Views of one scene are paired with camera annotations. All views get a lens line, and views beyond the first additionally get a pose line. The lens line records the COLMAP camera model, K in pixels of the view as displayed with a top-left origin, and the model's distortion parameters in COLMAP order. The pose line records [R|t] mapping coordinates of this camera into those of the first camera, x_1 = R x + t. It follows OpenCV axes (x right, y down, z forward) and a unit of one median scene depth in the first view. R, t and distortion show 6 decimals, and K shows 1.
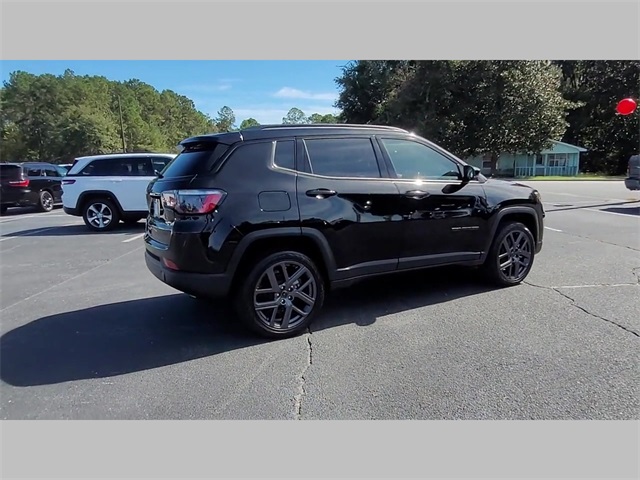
lens RADIAL K [[438.8, 0, 322.3], [0, 438.8, 240.9], [0, 0, 1]] dist [-0.008410, 0.001405]
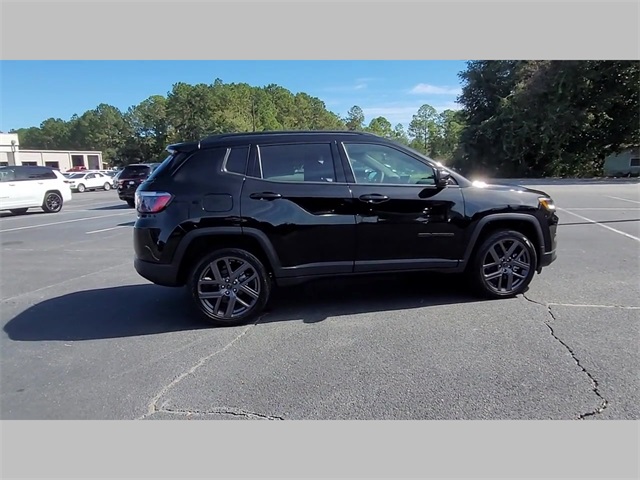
lens RADIAL K [[438.8, 0, 323.4], [0, 438.8, 240.4], [0, 0, 1]] dist [-0.008410, 0.001405]
pose [[0.957081, 0.045827, -0.286176, 0.038501], [-0.044840, 0.998944, 0.010007, -0.001467], [0.286332, 0.003255, 0.958125, 0.000242]]
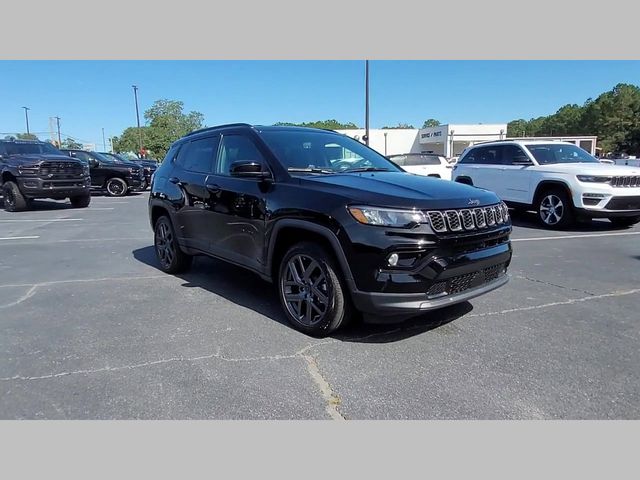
lens RADIAL K [[438.8, 0, 322.8], [0, 438.8, 242.2], [0, 0, 1]] dist [-0.008410, 0.001405]
pose [[0.202161, 0.188890, -0.960964, 0.127475], [-0.151085, 0.975493, 0.159962, -0.018200], [0.967628, 0.112849, 0.225744, 0.100110]]
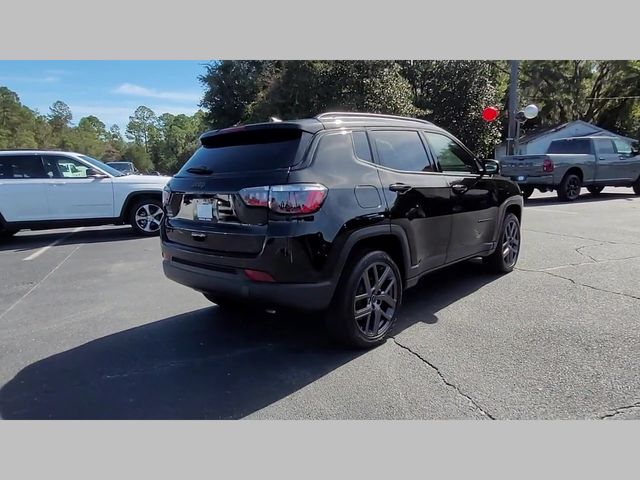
lens RADIAL K [[438.8, 0, 324.9], [0, 438.8, 241.5], [0, 0, 1]] dist [-0.008410, 0.001405]
pose [[0.945420, -0.059452, 0.320385, -0.039779], [0.060670, 0.998139, 0.006186, -0.000752], [-0.320157, 0.013589, 0.947267, 0.013762]]
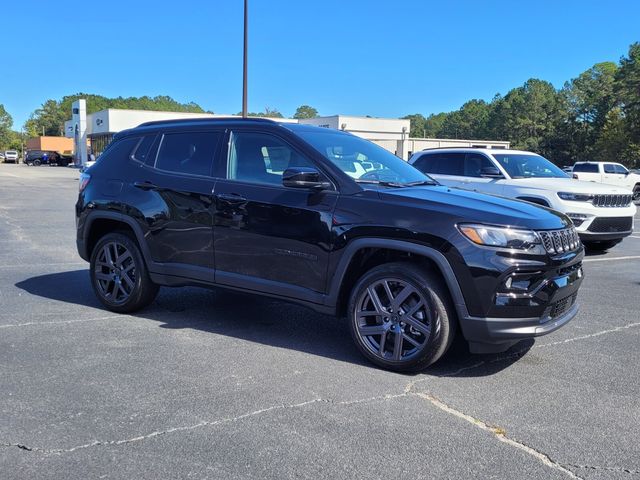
lens RADIAL K [[625.4, 0, 335.8], [0, 625.4, 238.4], [0, 0, 1]] dist [0.047988, 0.000000]
pose [[0.477517, 0.136152, -0.868009, 0.131670], [-0.183709, 0.981556, 0.052899, -0.012665], [0.859202, 0.134201, 0.493722, 0.057210]]
